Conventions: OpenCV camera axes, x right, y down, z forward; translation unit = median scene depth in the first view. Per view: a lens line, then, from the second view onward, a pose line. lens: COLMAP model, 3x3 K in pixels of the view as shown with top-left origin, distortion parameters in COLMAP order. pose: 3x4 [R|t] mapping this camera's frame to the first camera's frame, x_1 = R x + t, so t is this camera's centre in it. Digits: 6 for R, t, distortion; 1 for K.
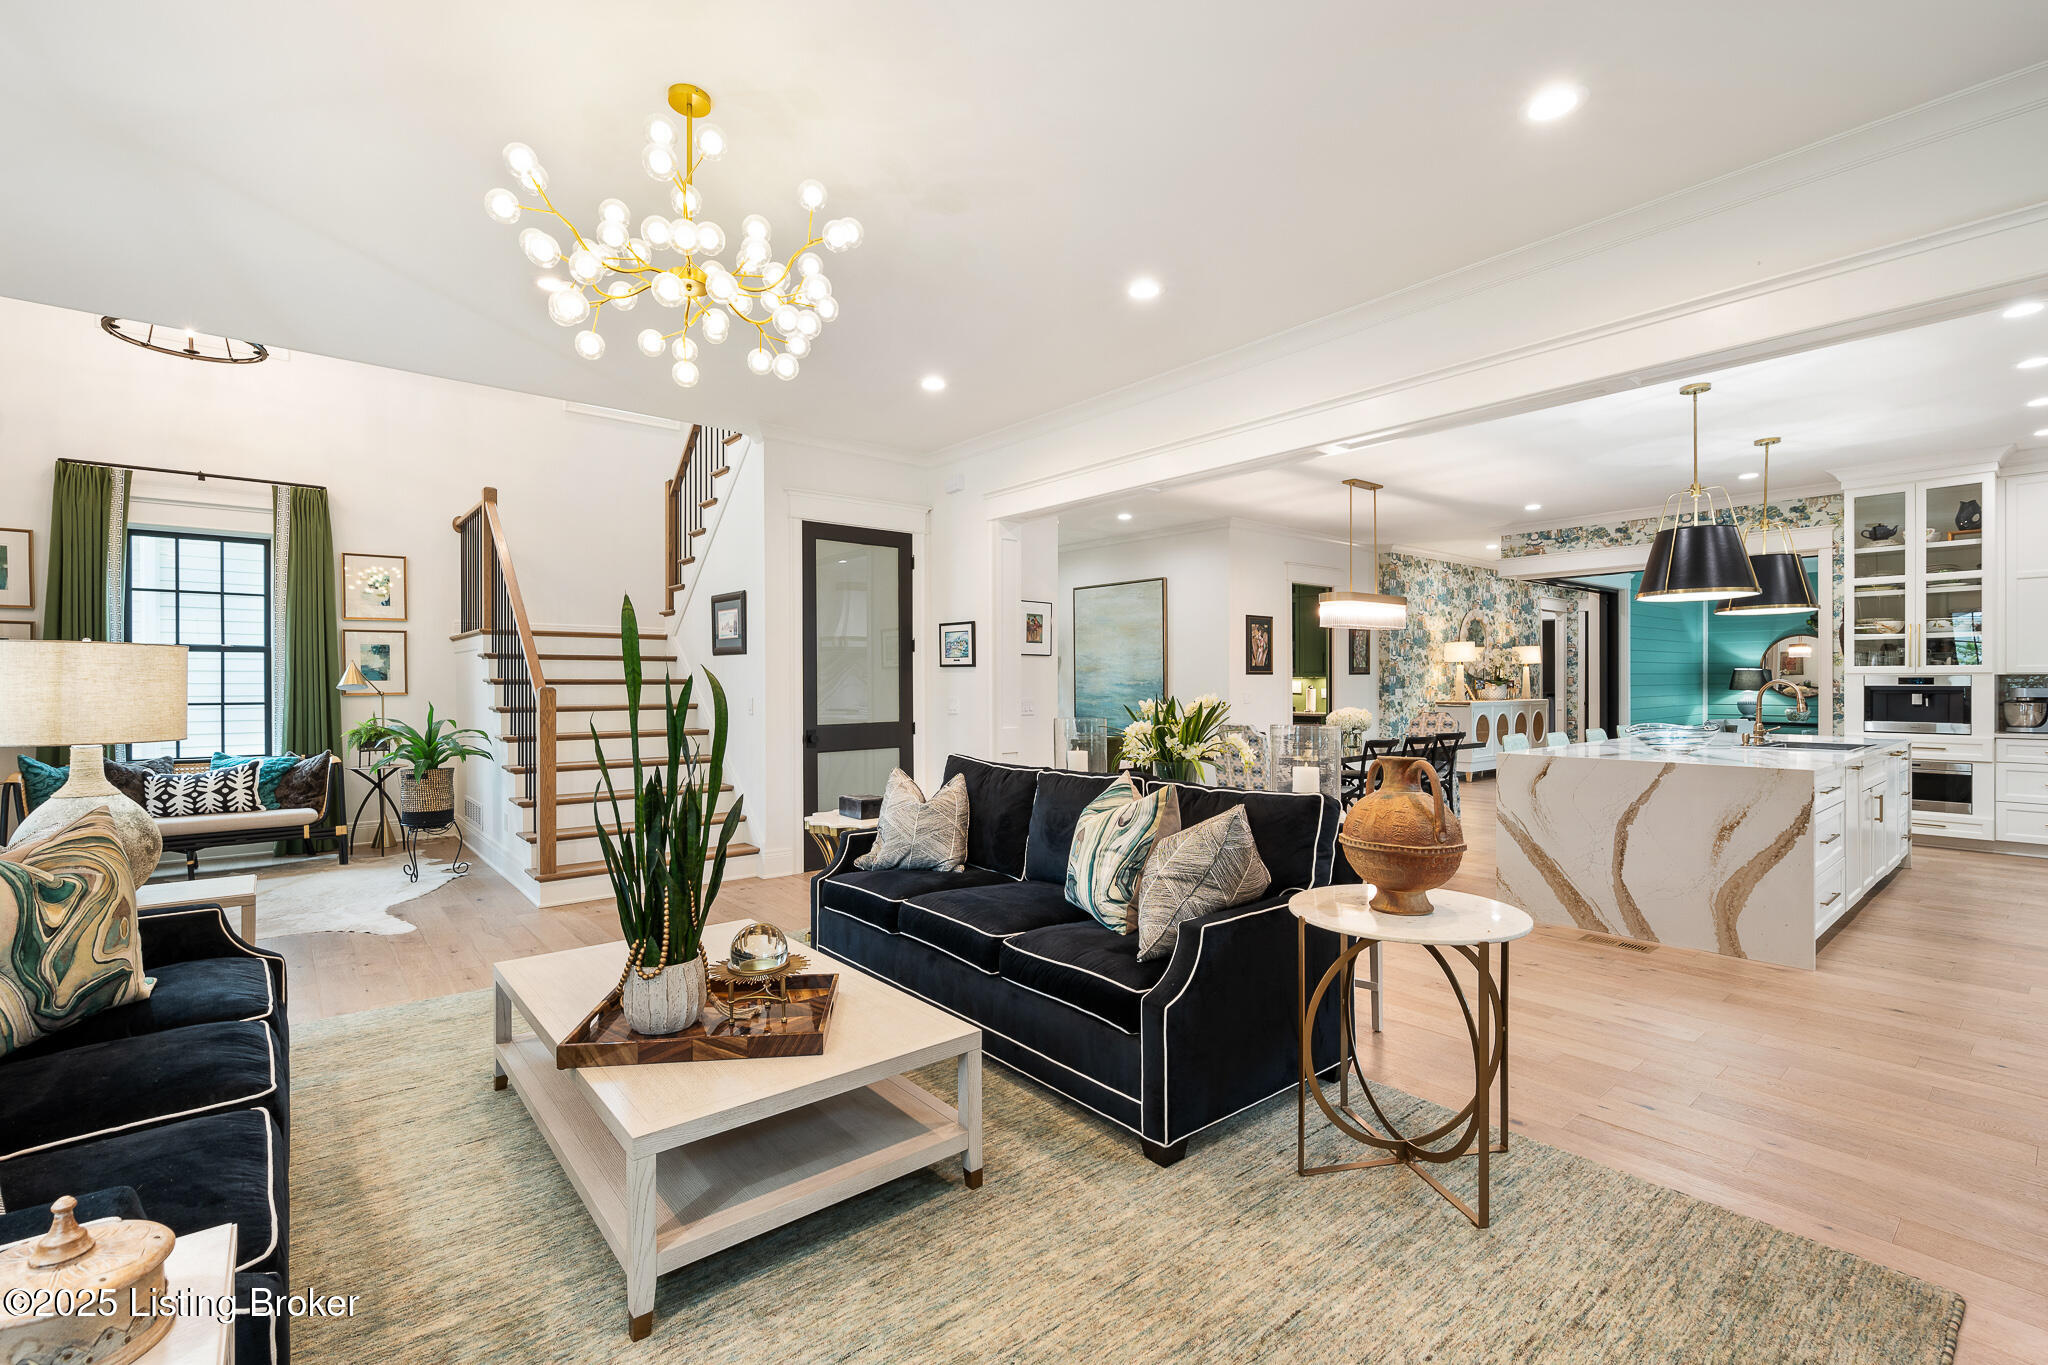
lens RADIAL K [[917.6, 0, 1024.0], [0, 917.6, 682.5], [0, 0, 1]] dist [0.001899, 0.001283]
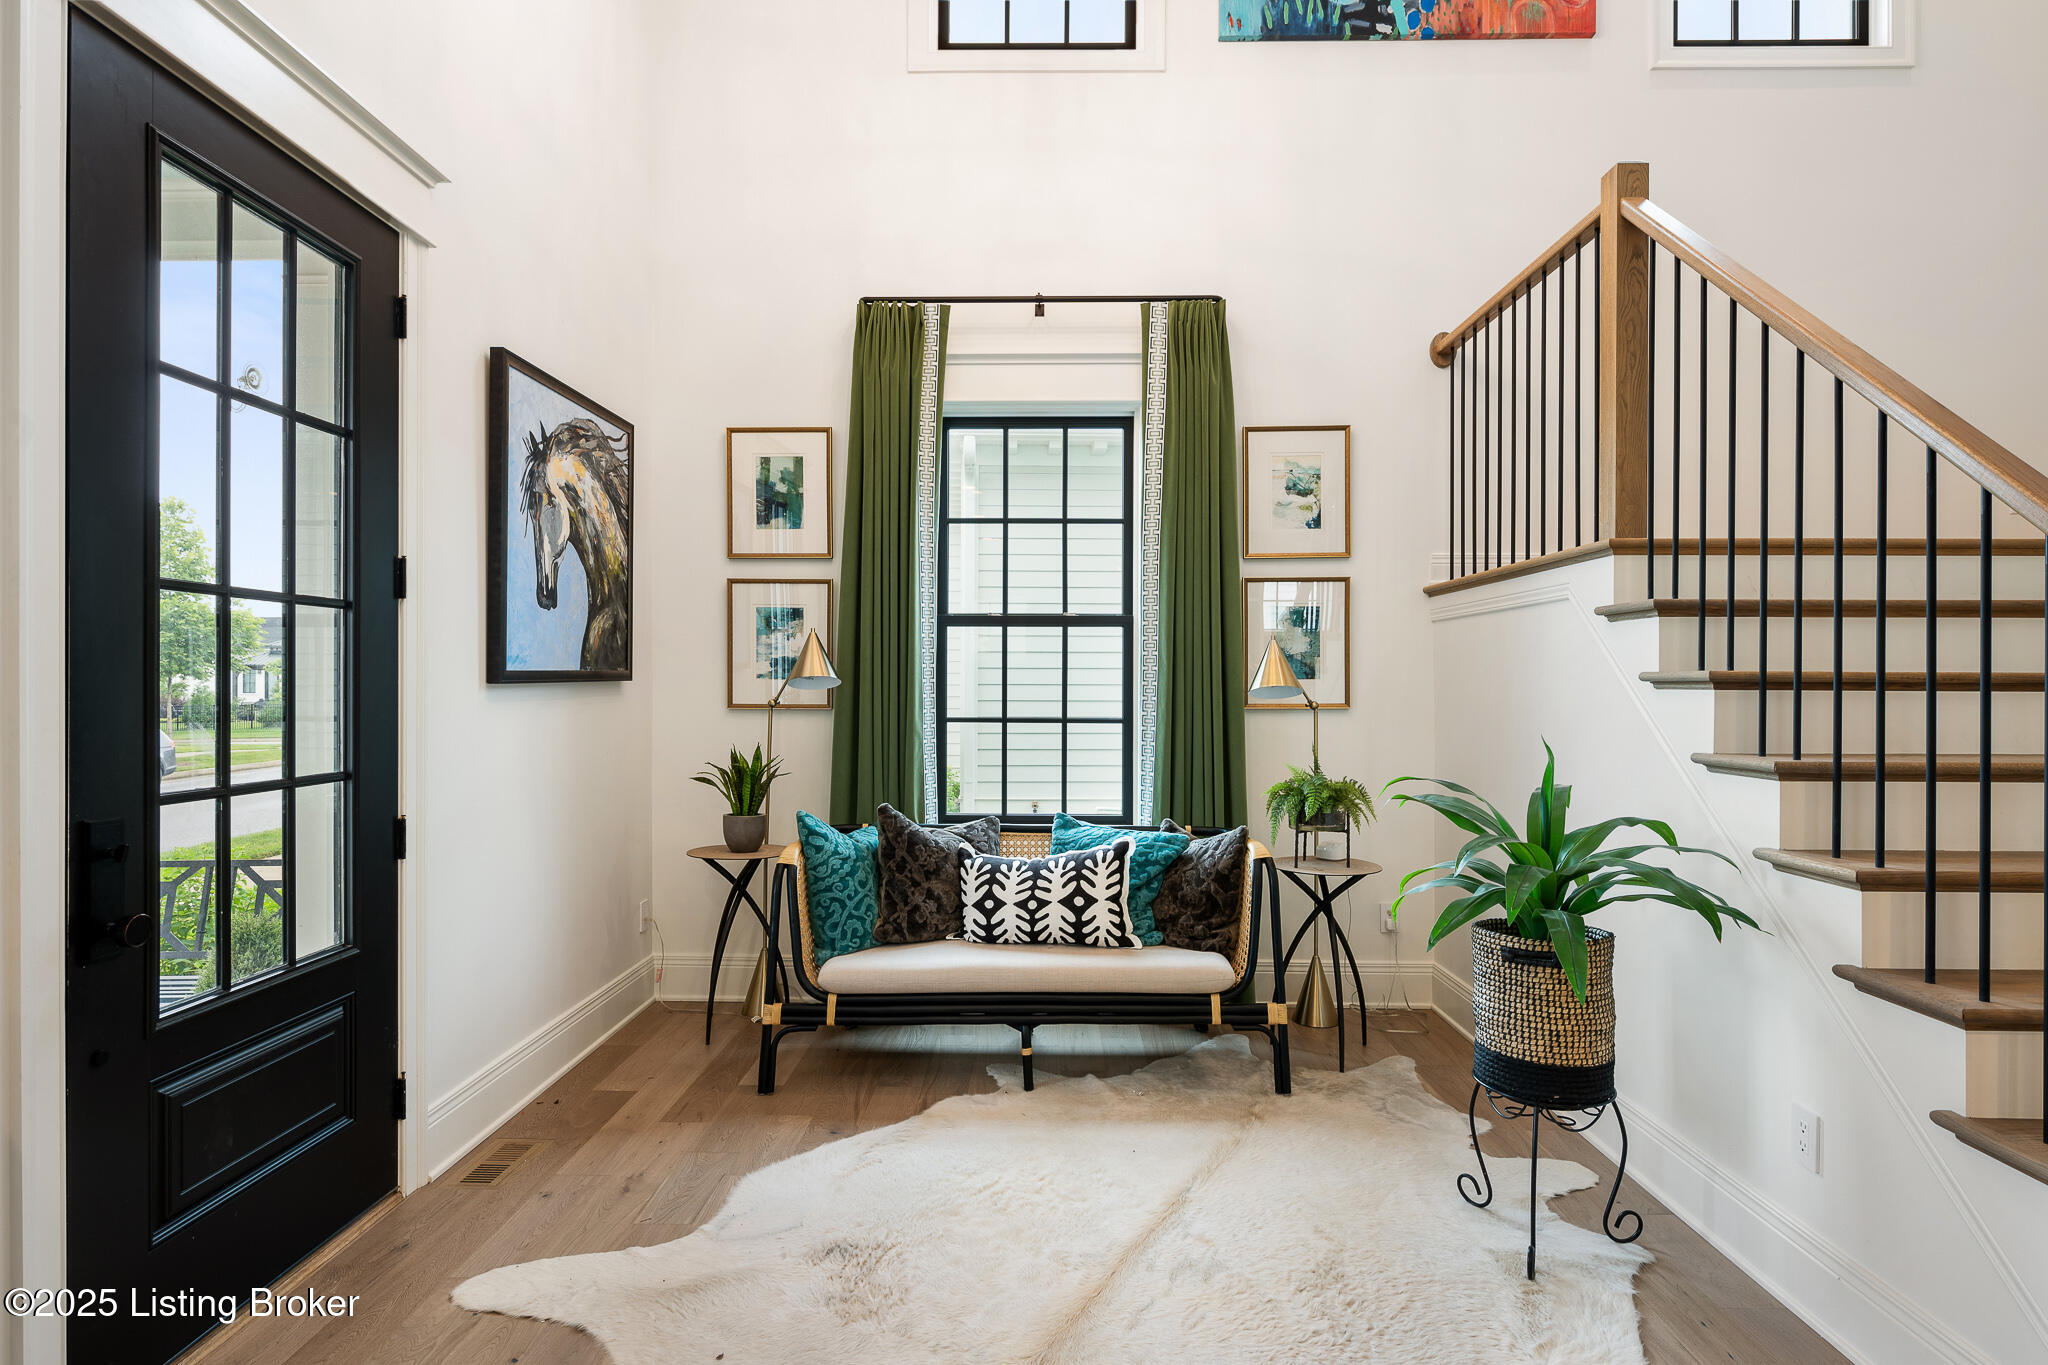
lens RADIAL K [[1081.3, 0, 1024.0], [0, 1081.3, 682.5], [0, 0, 1]] dist [-0.000659, -0.000145]
pose [[0.758482, 0.003795, -0.651683, -0.492665], [-0.005974, 0.999982, -0.001130, 0.001422], [0.651667, 0.004750, 0.758490, 0.518984]]
